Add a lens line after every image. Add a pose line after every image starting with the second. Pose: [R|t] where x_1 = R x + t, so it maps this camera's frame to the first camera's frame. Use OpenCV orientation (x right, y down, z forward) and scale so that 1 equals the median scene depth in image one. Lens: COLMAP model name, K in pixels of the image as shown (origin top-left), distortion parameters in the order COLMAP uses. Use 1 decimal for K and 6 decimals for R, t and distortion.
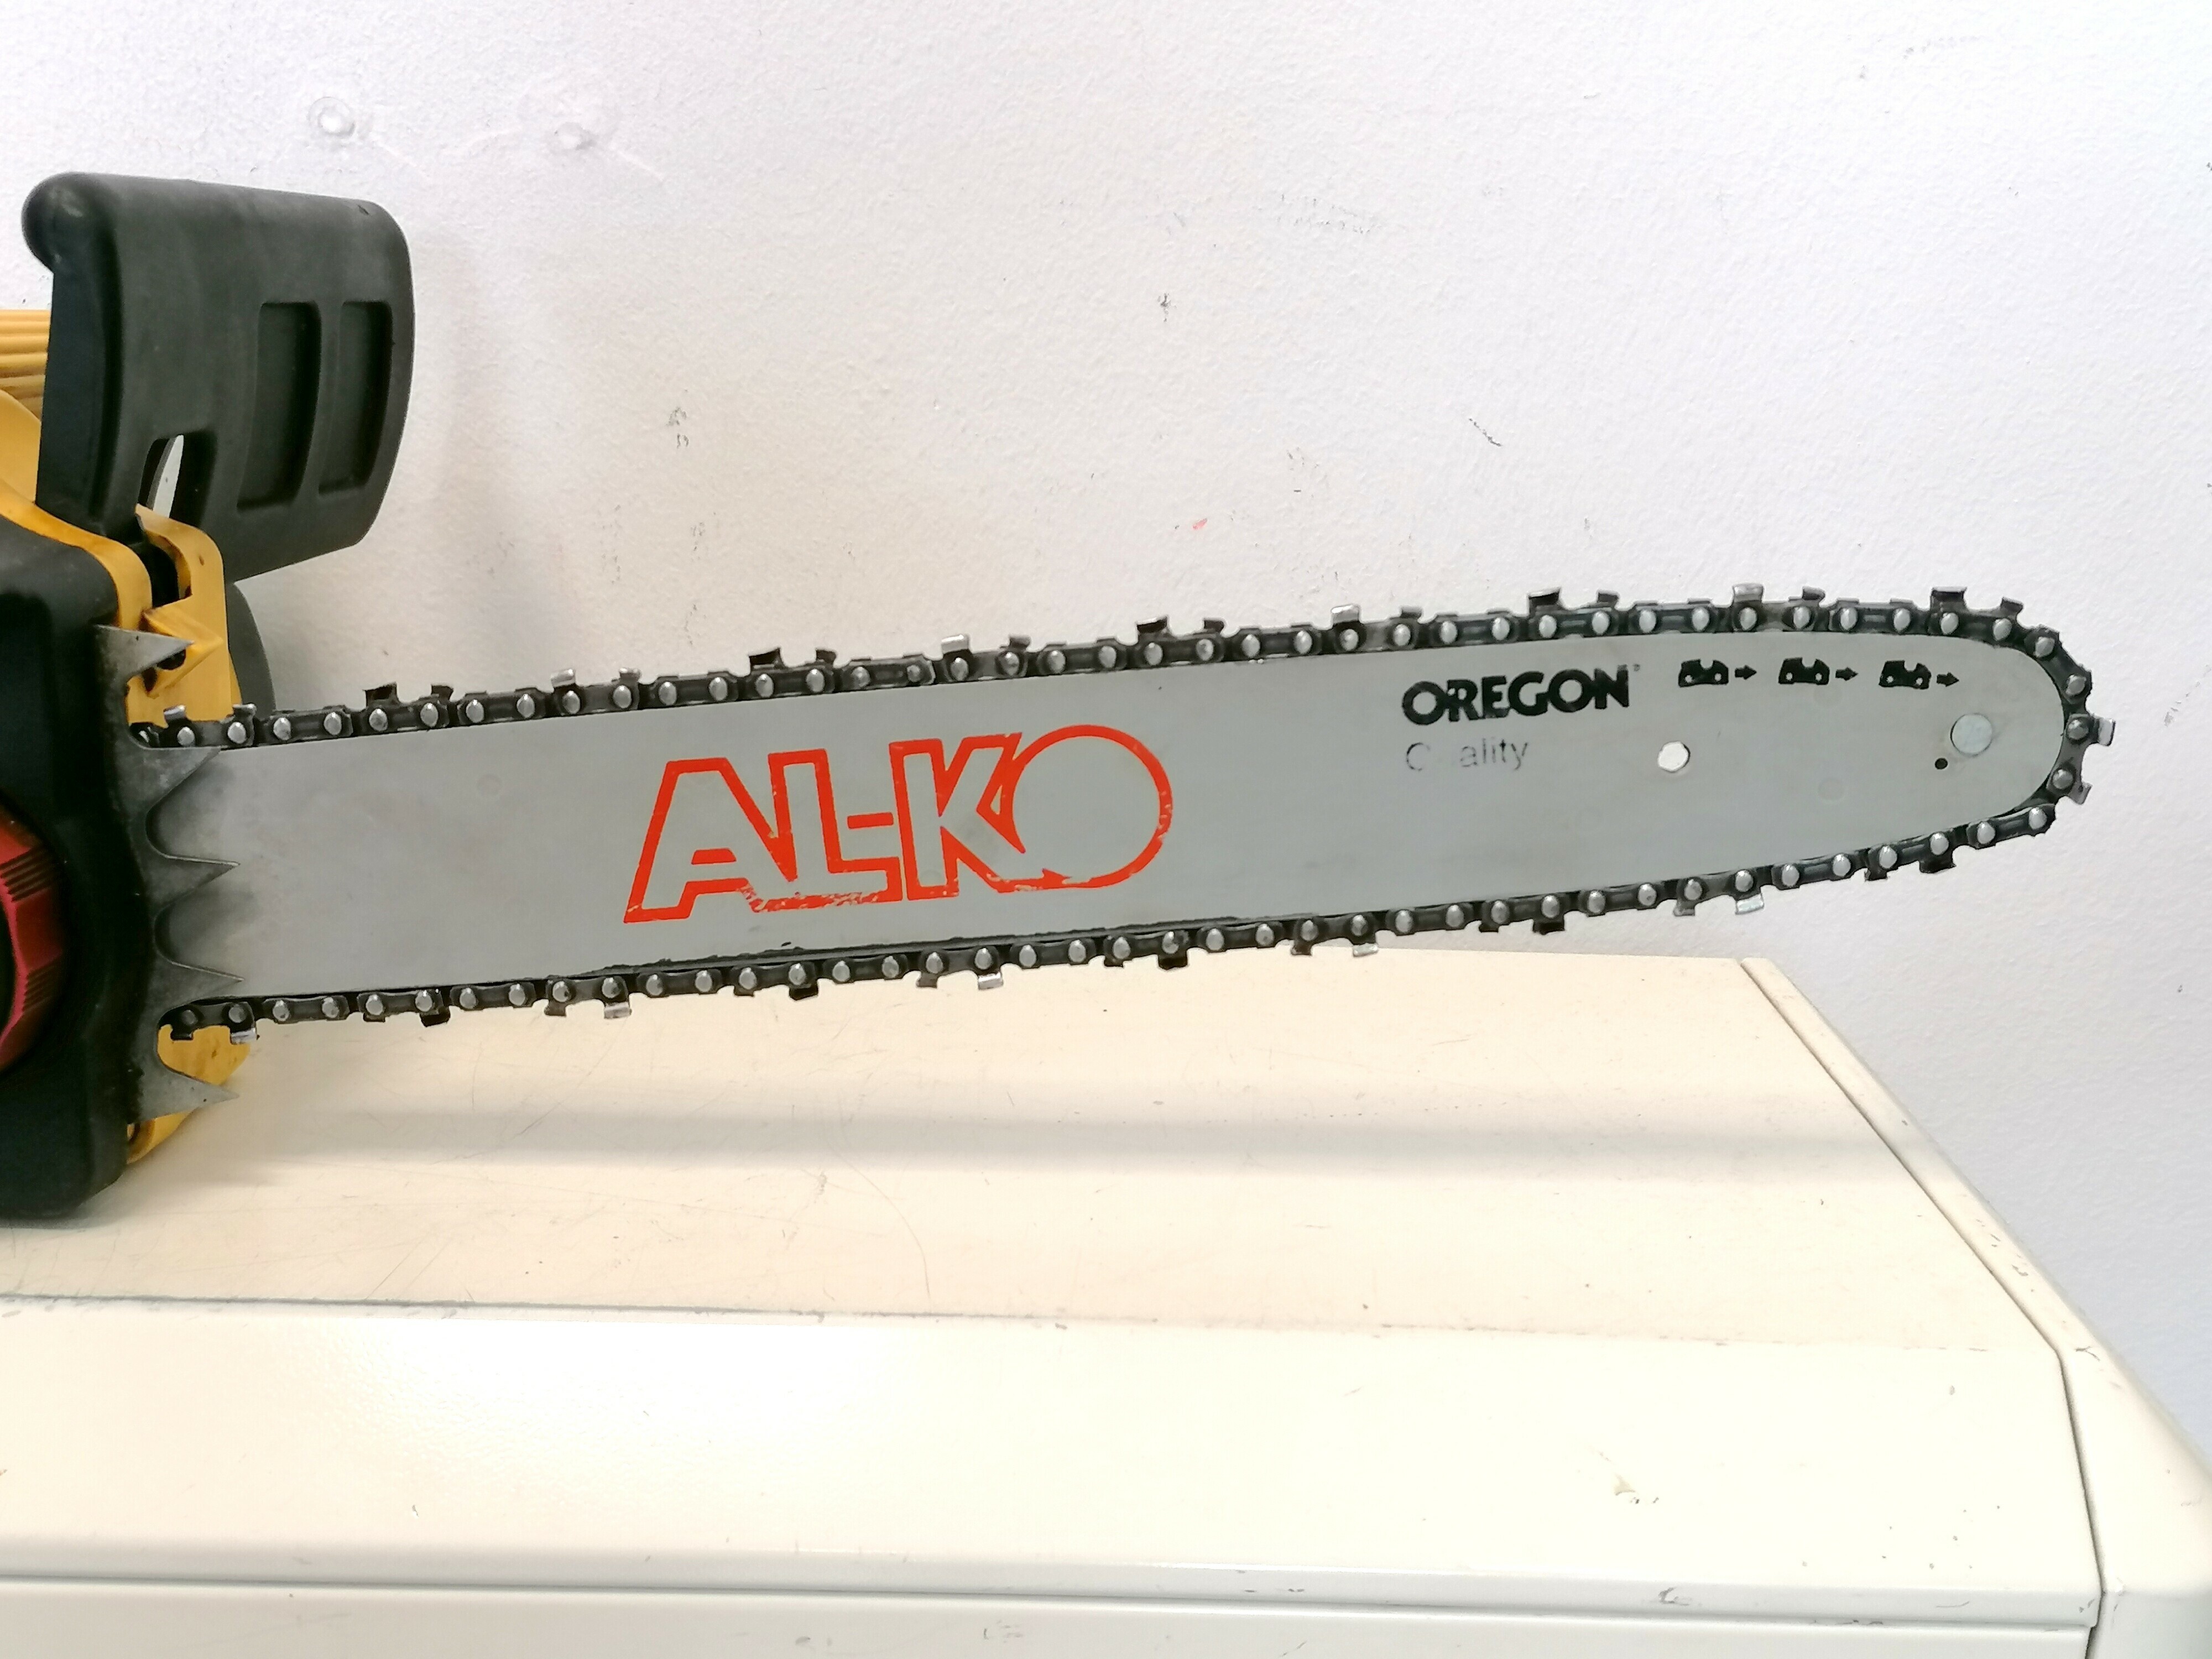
lens RADIAL K [[2244.9, 0, 1106.6], [0, 2244.9, 841.6], [0, 0, 1]] dist [0.075126, 0.000000]
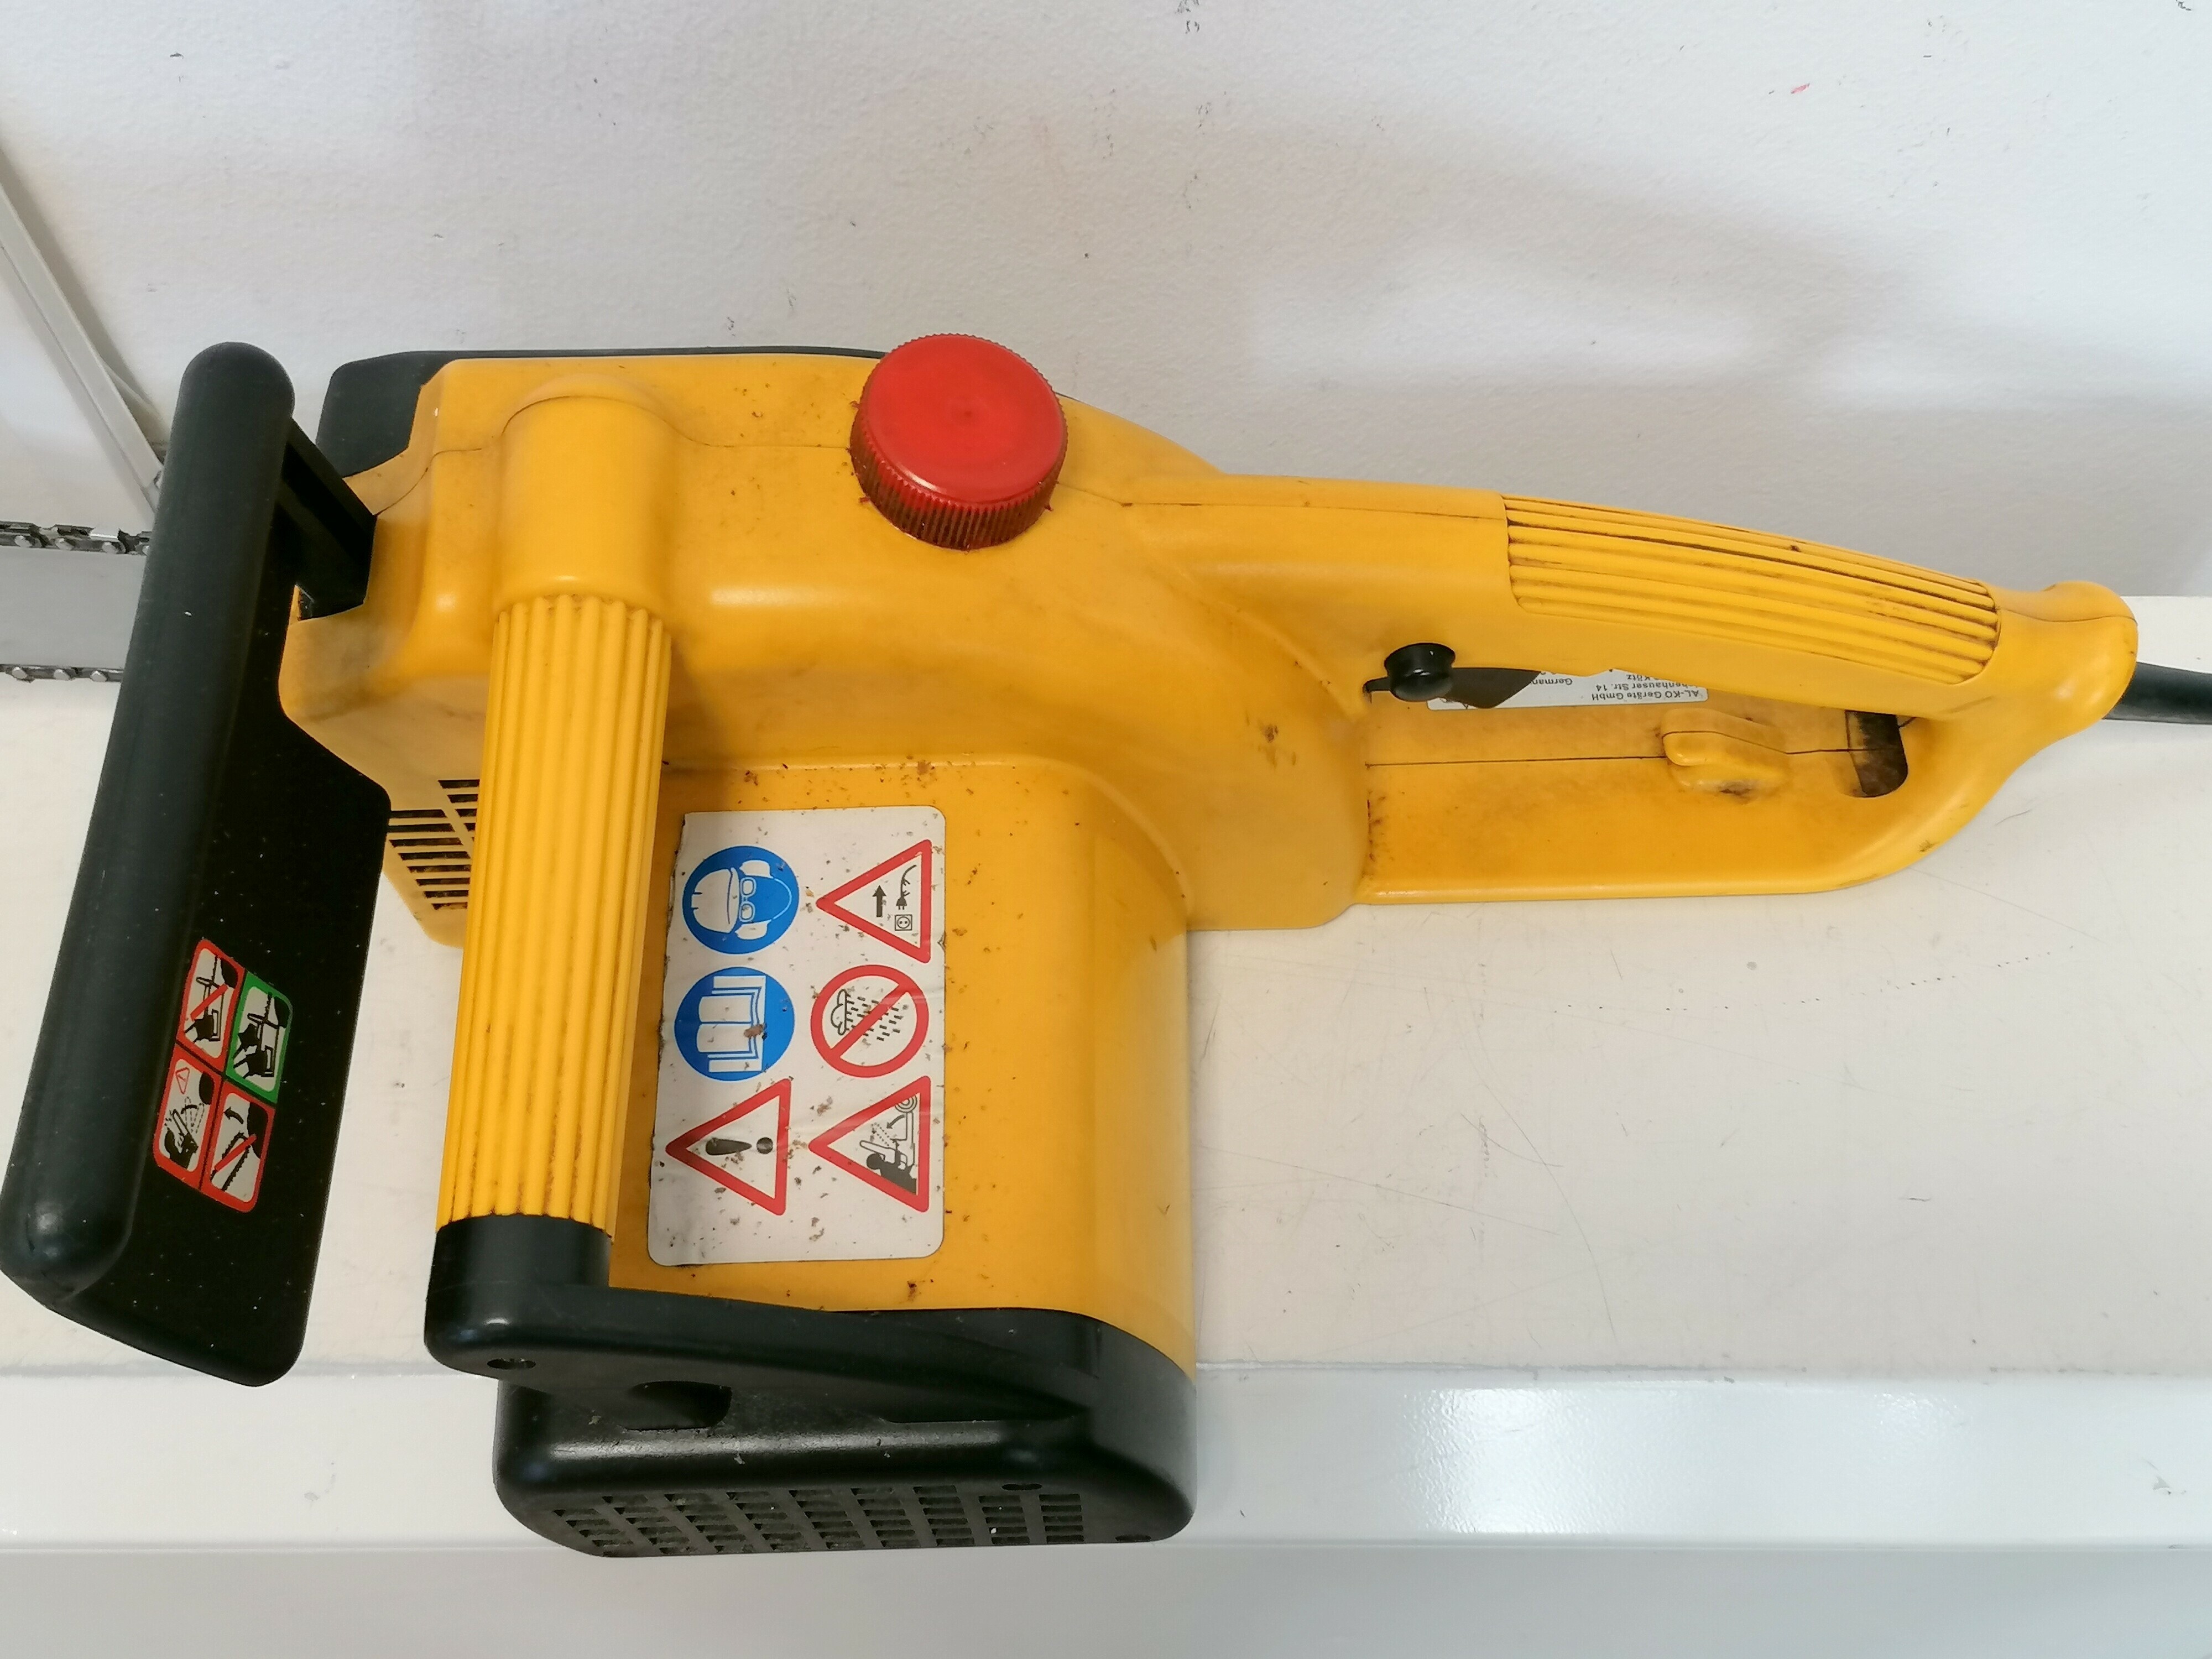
lens RADIAL K [[2244.9, 0, 1113.4], [0, 2244.9, 825.1], [0, 0, 1]] dist [0.075126, 0.000000]
pose [[0.999404, -0.015722, -0.030736, -0.202020], [0.032669, 0.718551, 0.694707, -0.566189], [0.011163, -0.695297, 0.718636, 0.195255]]
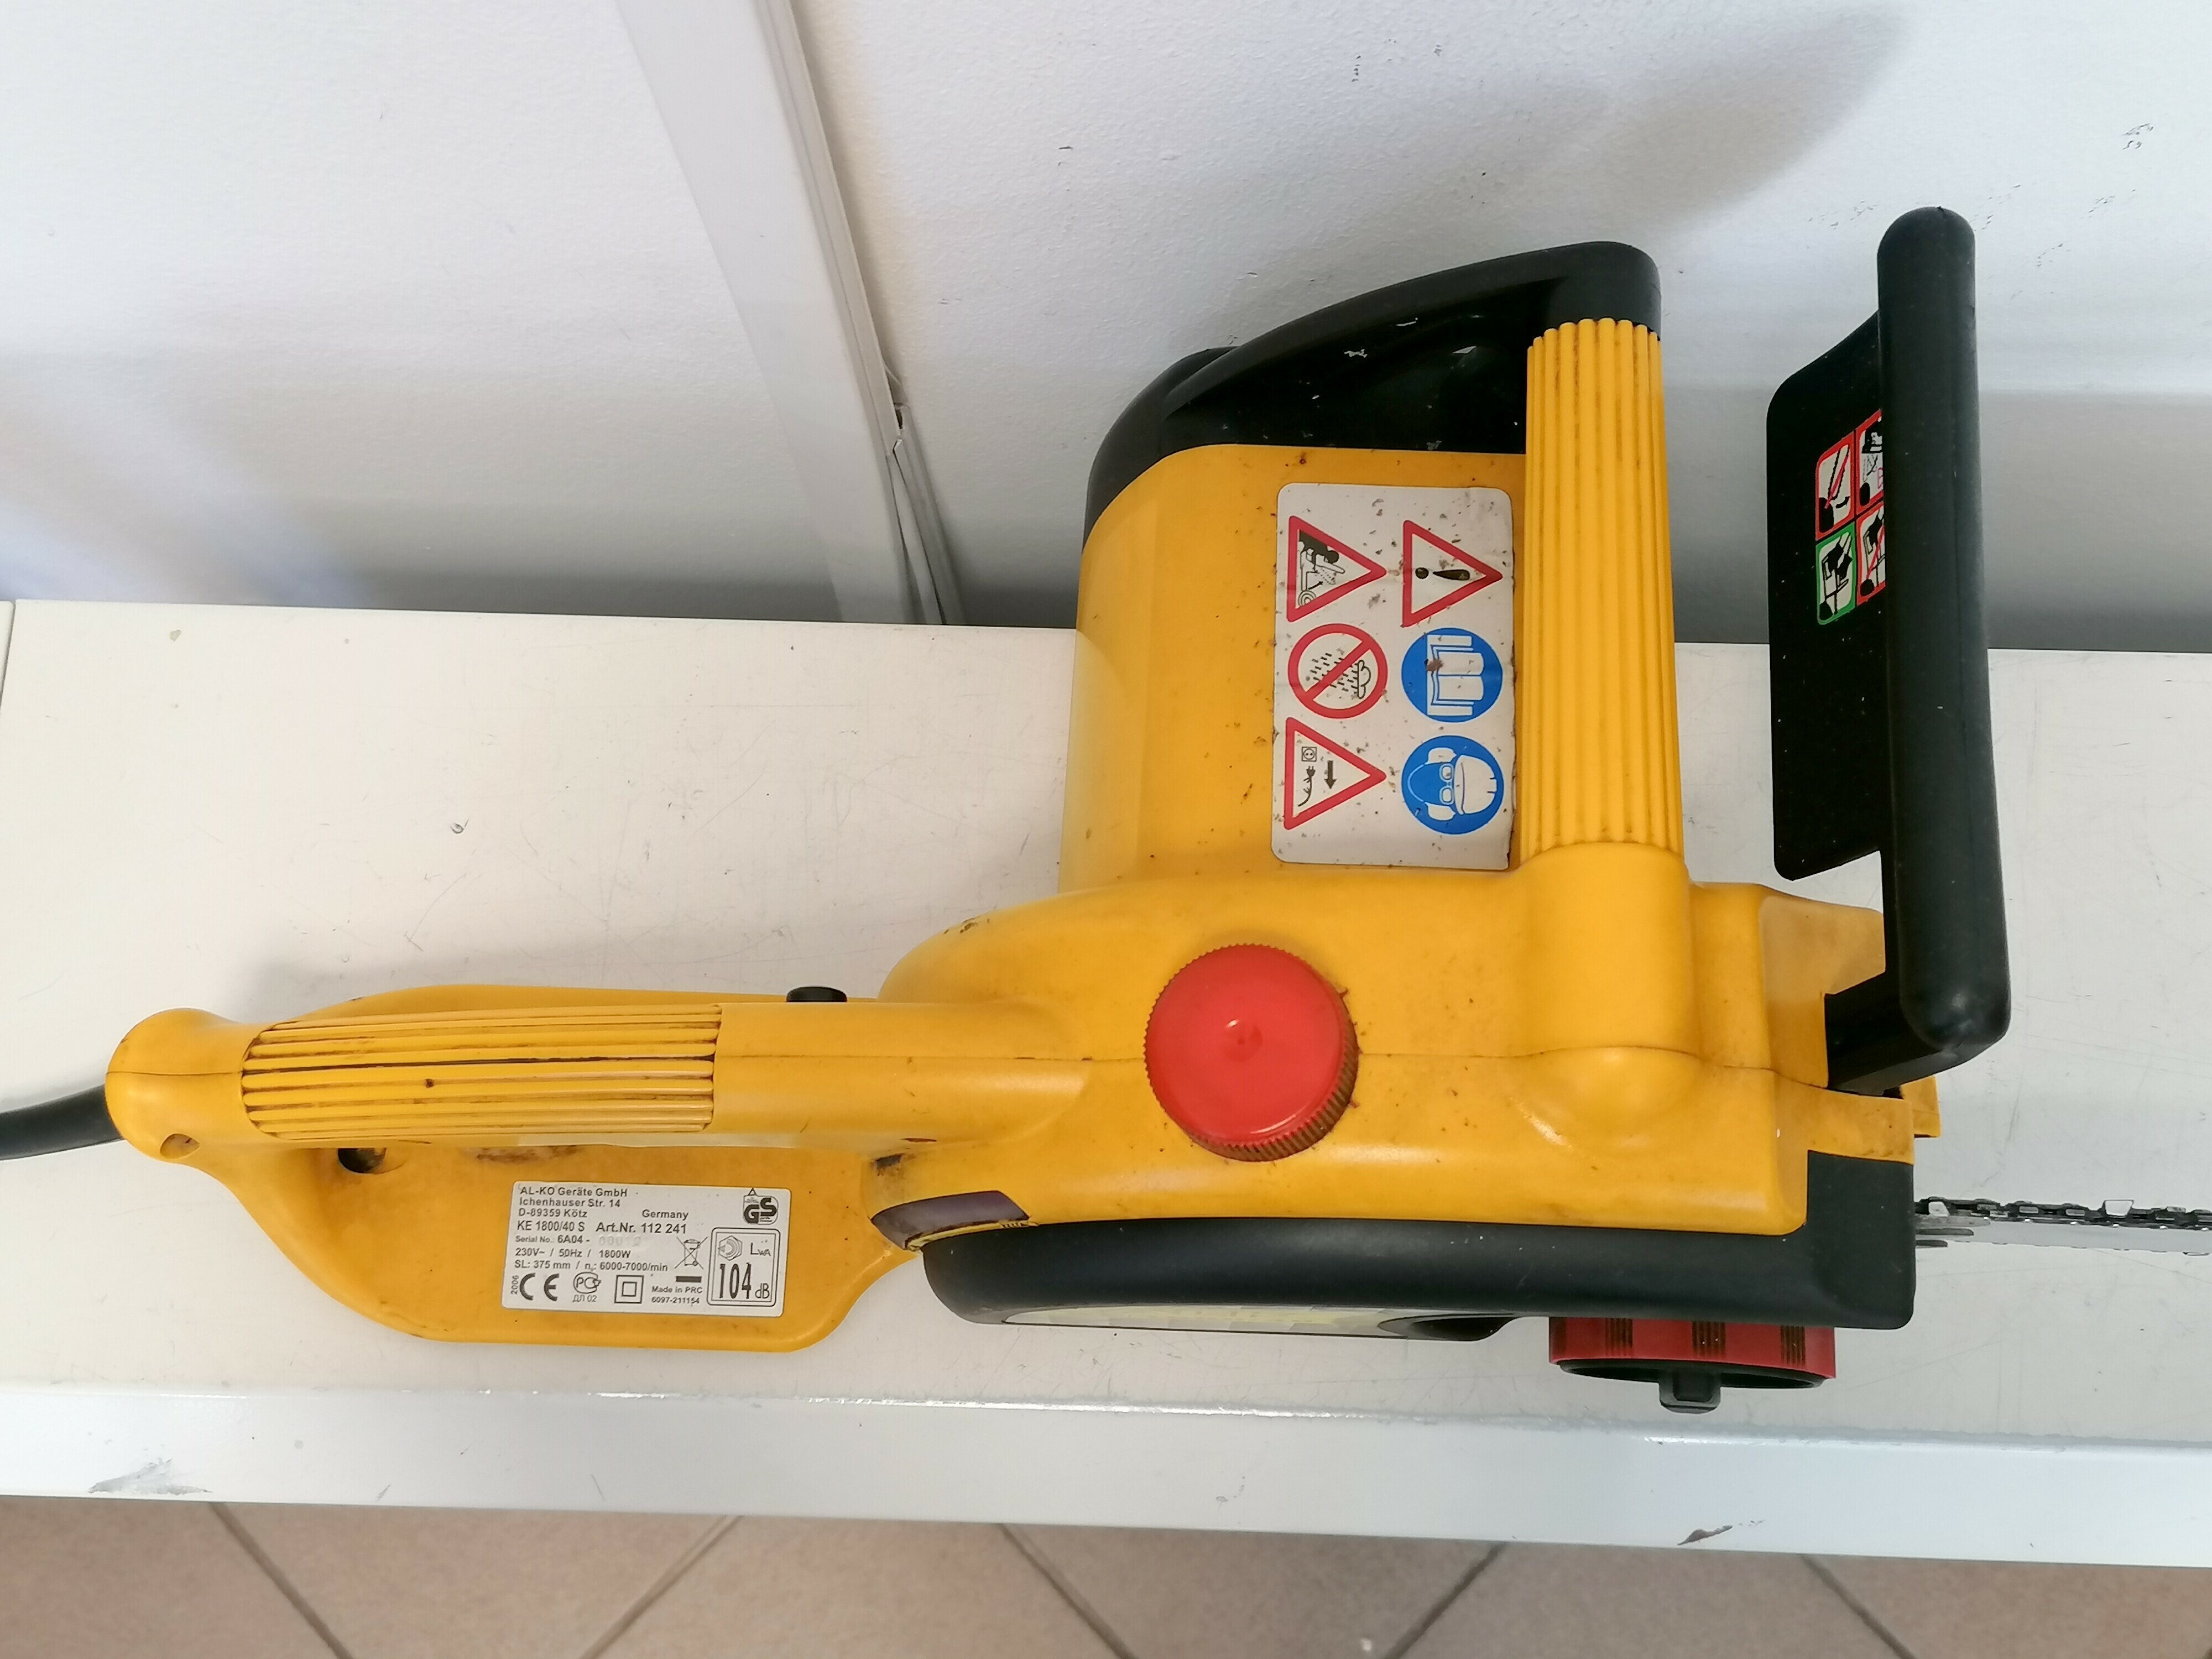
lens RADIAL K [[2244.9, 0, 1112.0], [0, 2244.9, 822.7], [0, 0, 1]] dist [0.075126, 0.000000]
pose [[-0.997601, -0.069165, -0.002921, -0.219184], [0.001039, -0.057146, 0.998365, -0.871497], [-0.069219, 0.995967, 0.057080, 0.675494]]
